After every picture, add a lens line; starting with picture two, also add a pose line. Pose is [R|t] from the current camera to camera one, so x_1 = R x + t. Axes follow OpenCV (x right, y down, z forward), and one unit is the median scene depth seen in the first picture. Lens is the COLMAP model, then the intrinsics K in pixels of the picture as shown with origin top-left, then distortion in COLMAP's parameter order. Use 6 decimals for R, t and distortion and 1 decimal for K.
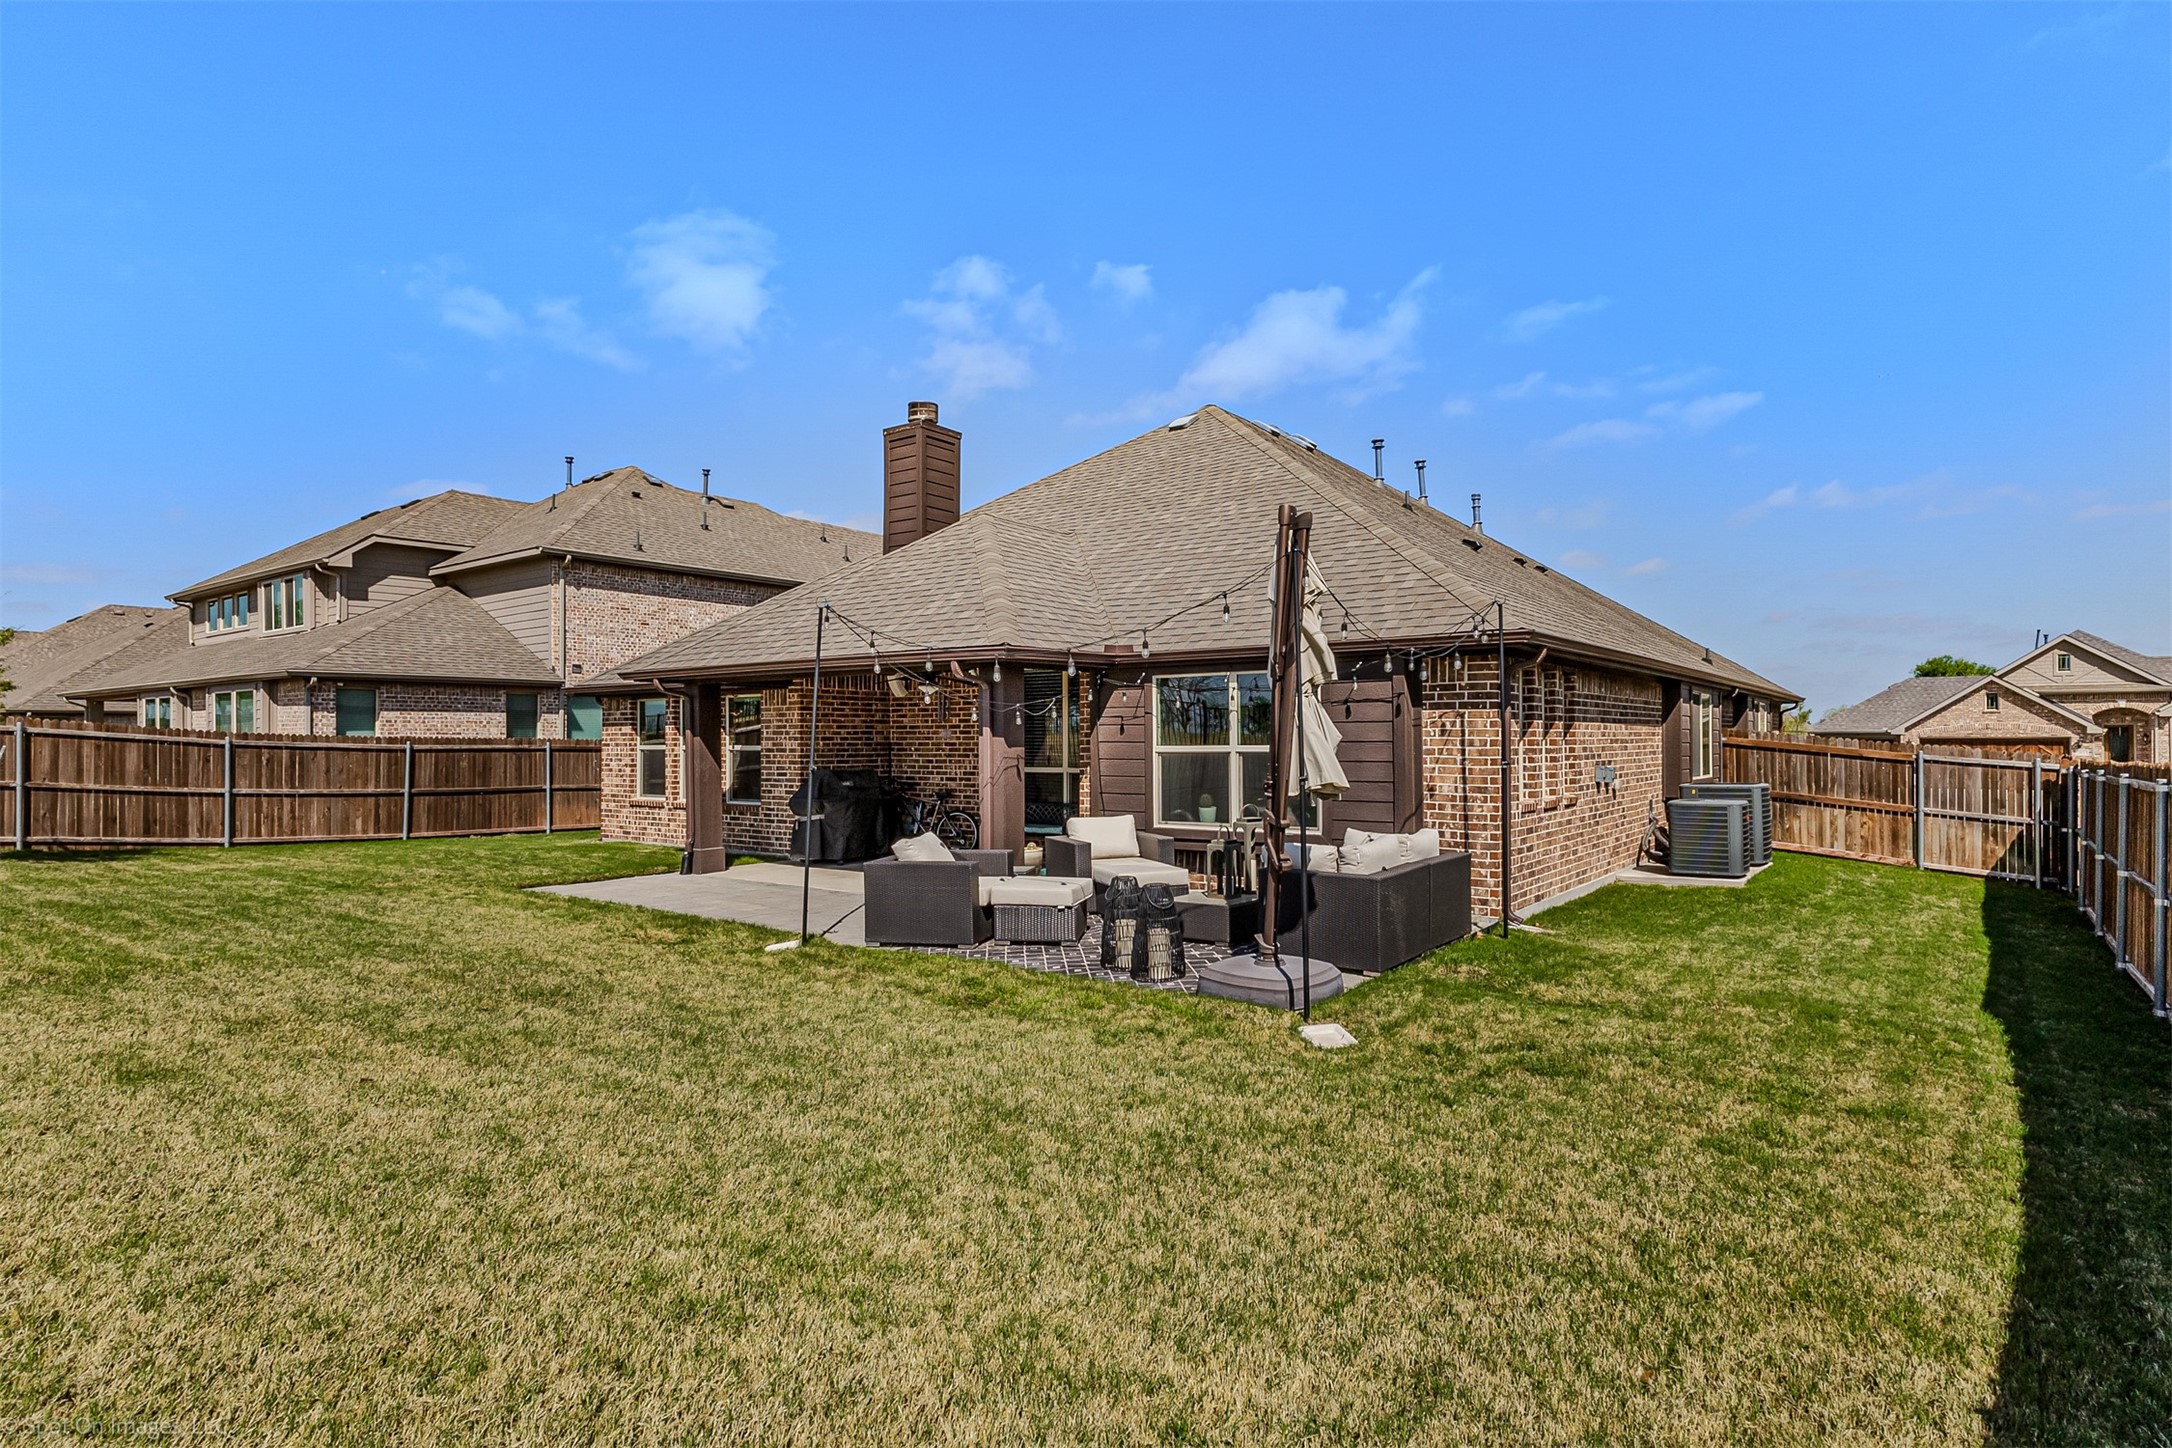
lens RADIAL K [[1090.6, 0, 1086.0], [0, 1090.6, 724.0], [0, 0, 1]] dist [-0.001272, -0.000147]
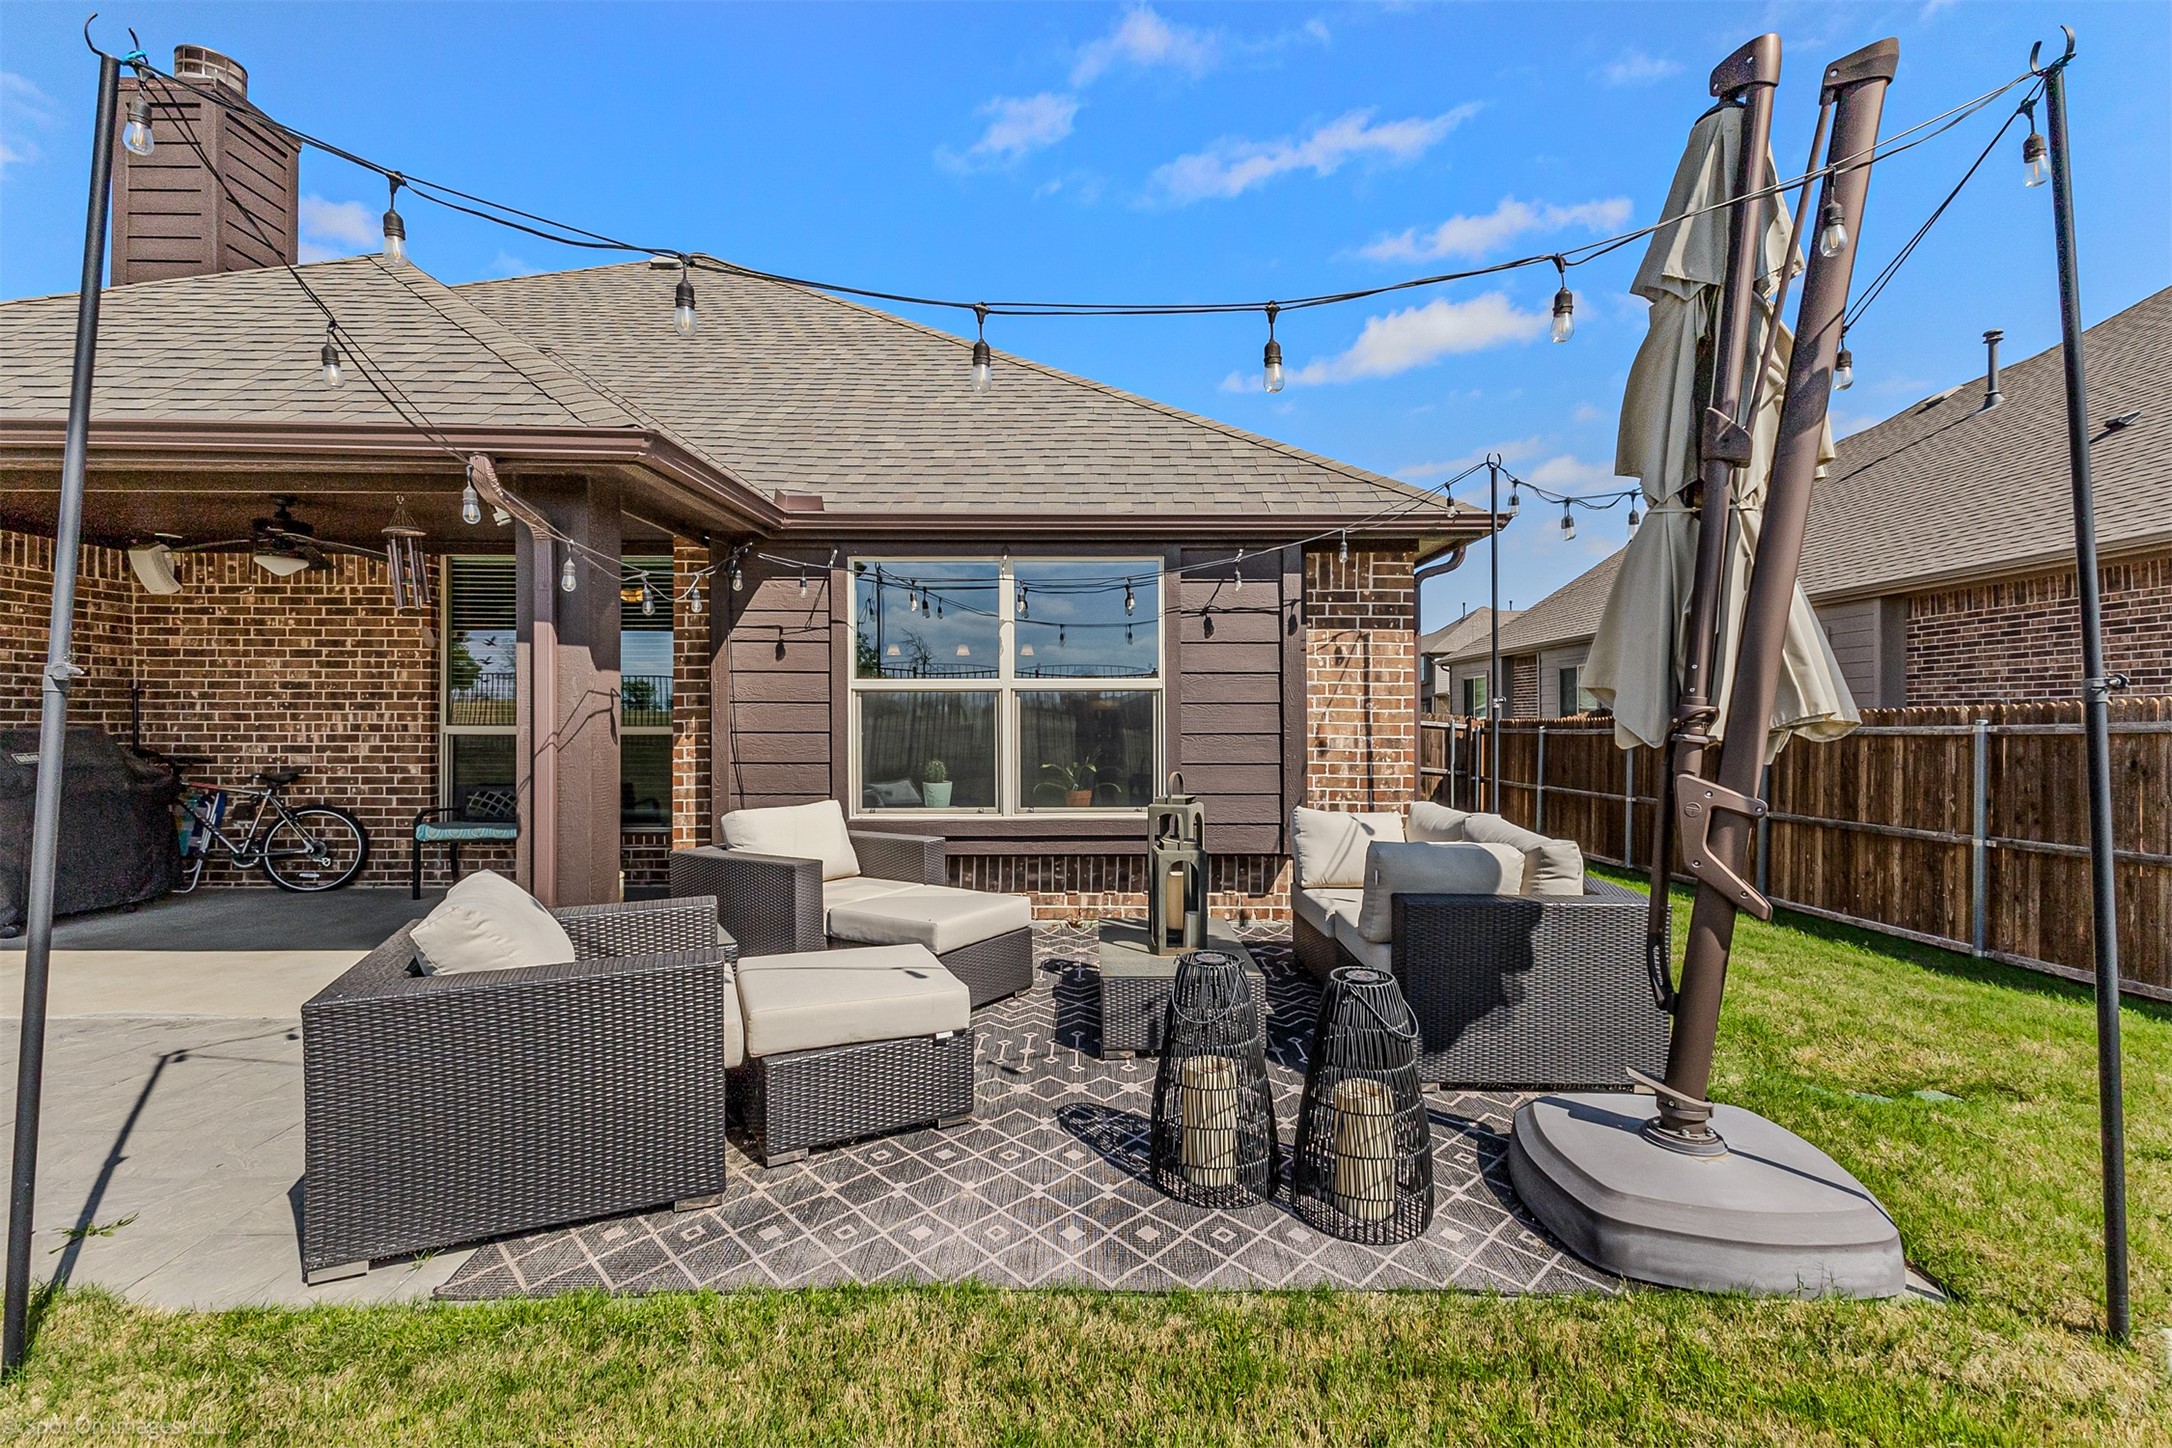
lens RADIAL K [[995.0, 0, 1092.1], [0, 995.0, 723.1], [0, 0, 1]] dist [0.029805, -0.013783]
pose [[0.800262, 0.002265, 0.599646, -0.153011], [-0.014391, 0.999777, 0.015429, 0.033938], [-0.599478, -0.020977, 0.800117, 0.505760]]
